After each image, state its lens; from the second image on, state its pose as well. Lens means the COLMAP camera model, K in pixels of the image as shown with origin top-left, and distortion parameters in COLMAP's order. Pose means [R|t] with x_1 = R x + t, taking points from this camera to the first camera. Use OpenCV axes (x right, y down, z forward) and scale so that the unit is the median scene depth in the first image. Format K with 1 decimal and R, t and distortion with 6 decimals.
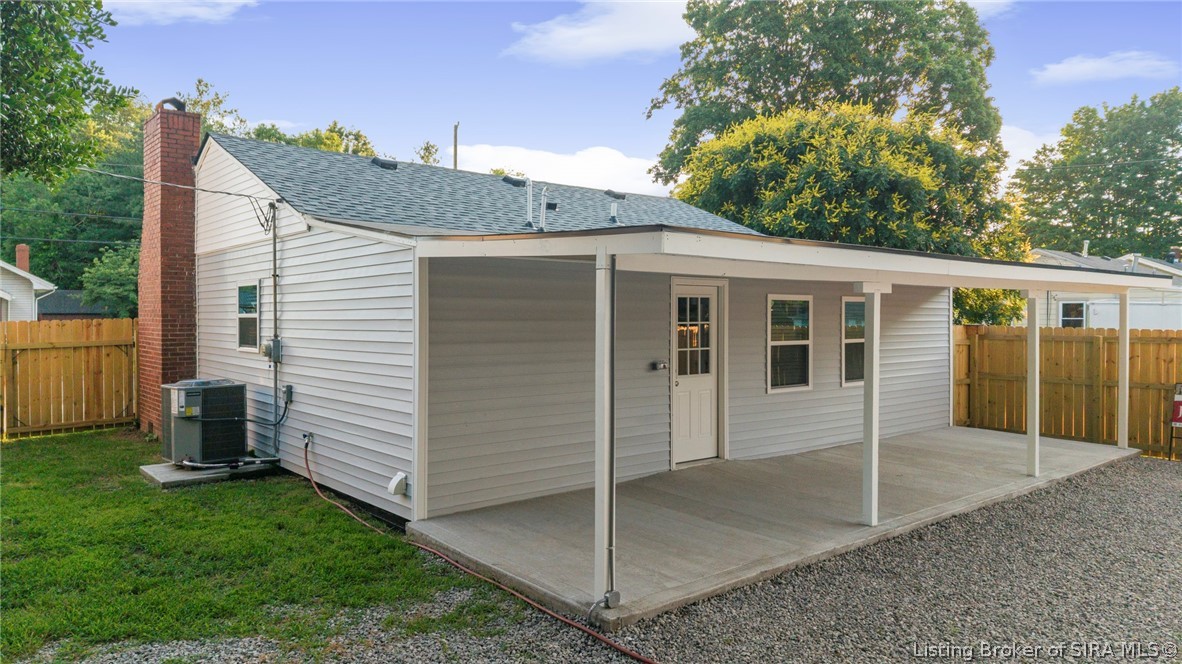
lens RADIAL K [[805.4, 0, 591.0], [0, 805.4, 332.0], [0, 0, 1]] dist [-0.000323, 0.000555]
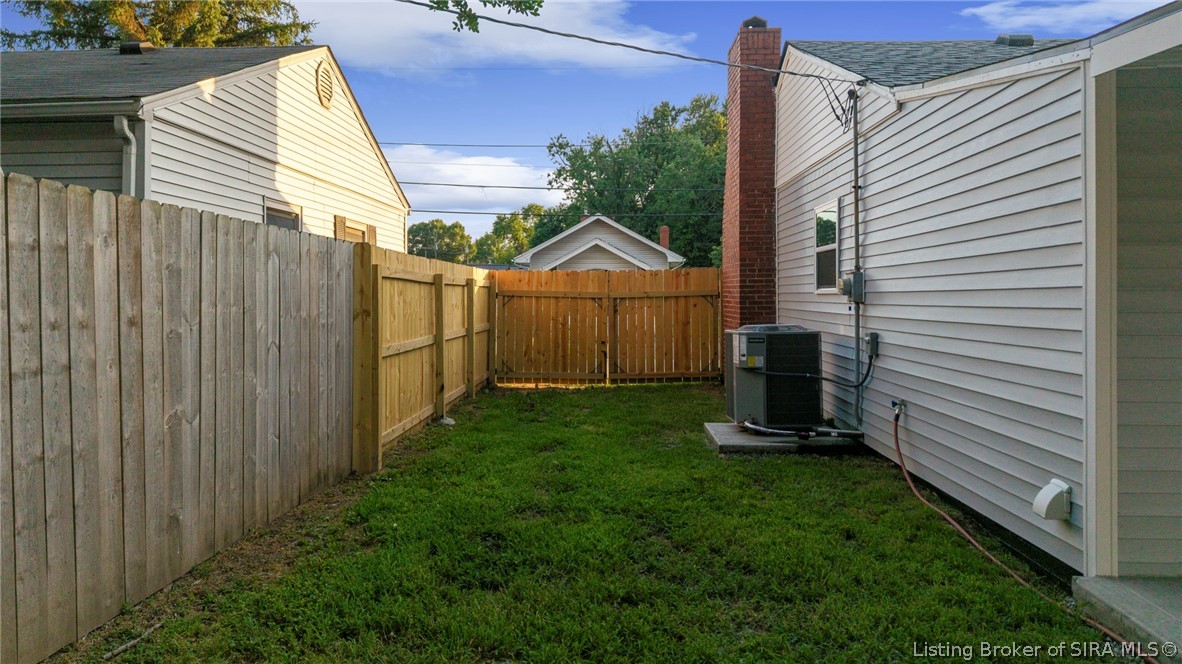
lens RADIAL K [[786.7, 0, 583.5], [0, 786.7, 296.4], [0, 0, 1]] dist [0.058341, -0.080487]
pose [[0.738179, -0.004592, -0.674589, -0.083175], [-0.008680, 0.999829, -0.016304, 0.045700], [0.674549, 0.017891, 0.738014, 0.285590]]
